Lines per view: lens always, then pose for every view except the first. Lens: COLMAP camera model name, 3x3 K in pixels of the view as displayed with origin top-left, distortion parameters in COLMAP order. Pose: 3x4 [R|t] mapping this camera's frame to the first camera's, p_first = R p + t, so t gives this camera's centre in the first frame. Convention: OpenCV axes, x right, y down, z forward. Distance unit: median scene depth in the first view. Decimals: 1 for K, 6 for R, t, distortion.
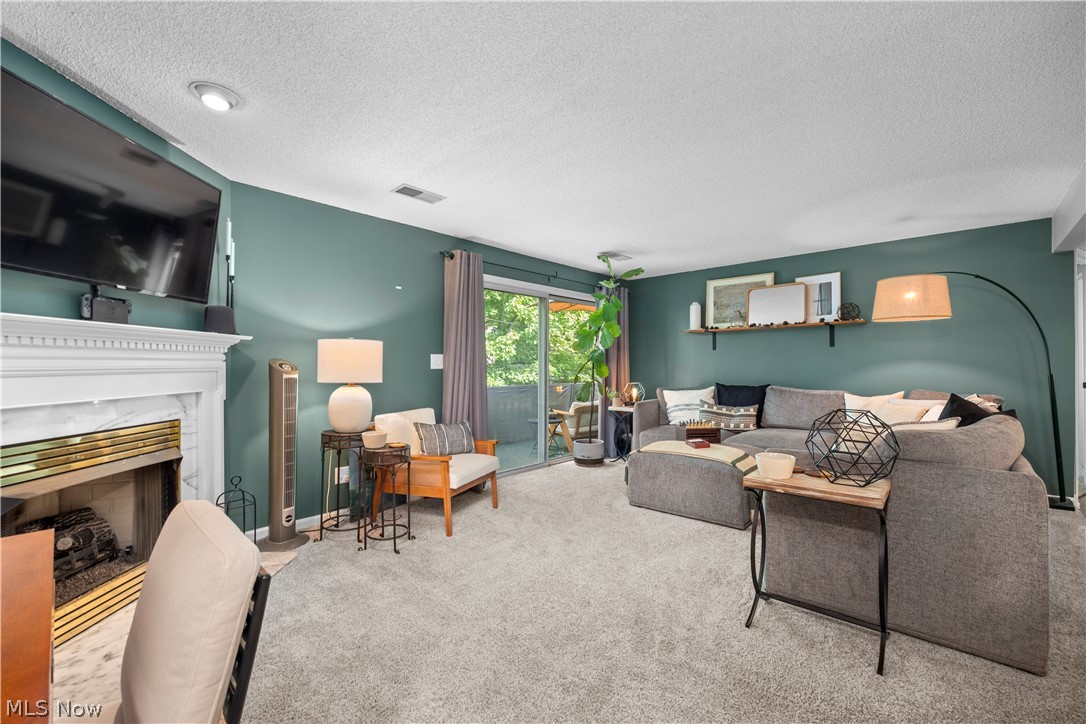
lens RADIAL K [[452.9, 0, 543.0], [0, 452.9, 362.0], [0, 0, 1]] dist [-0.015016, 0.000208]
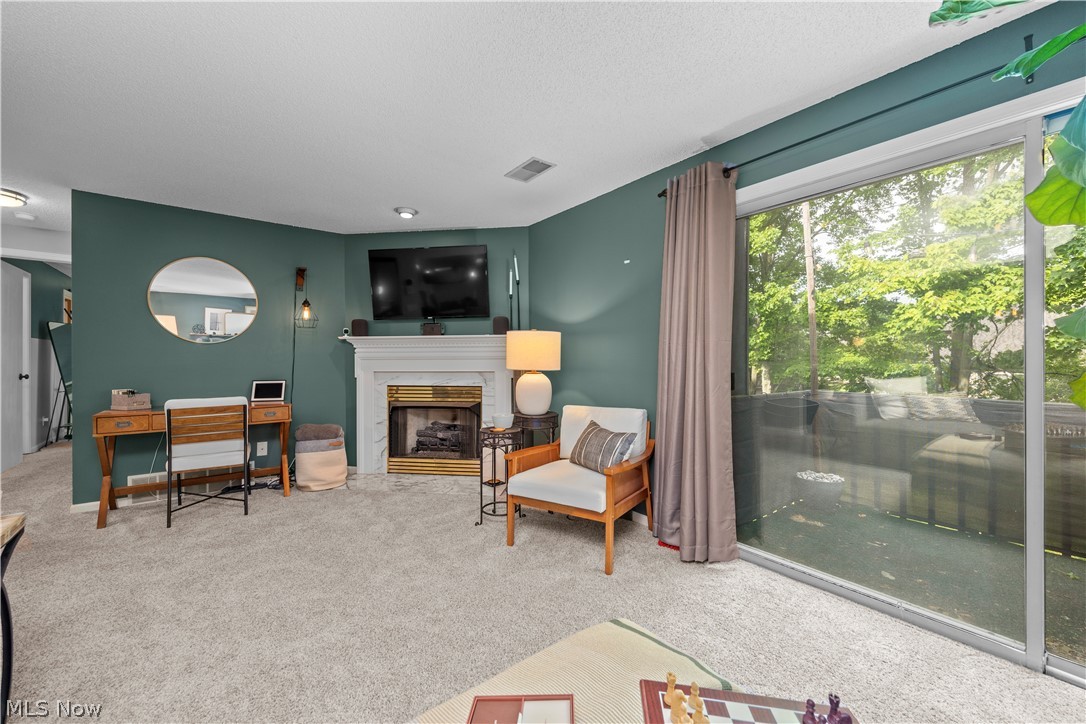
lens RADIAL K [[424.9, 0, 543.0], [0, 424.9, 362.0], [0, 0, 1]] dist [-0.000032, 0.000038]
pose [[-0.156502, 0.011063, -0.987616, 0.627209], [0.006508, 0.999927, 0.010169, 0.016741], [0.987656, -0.004836, -0.156562, 1.245417]]
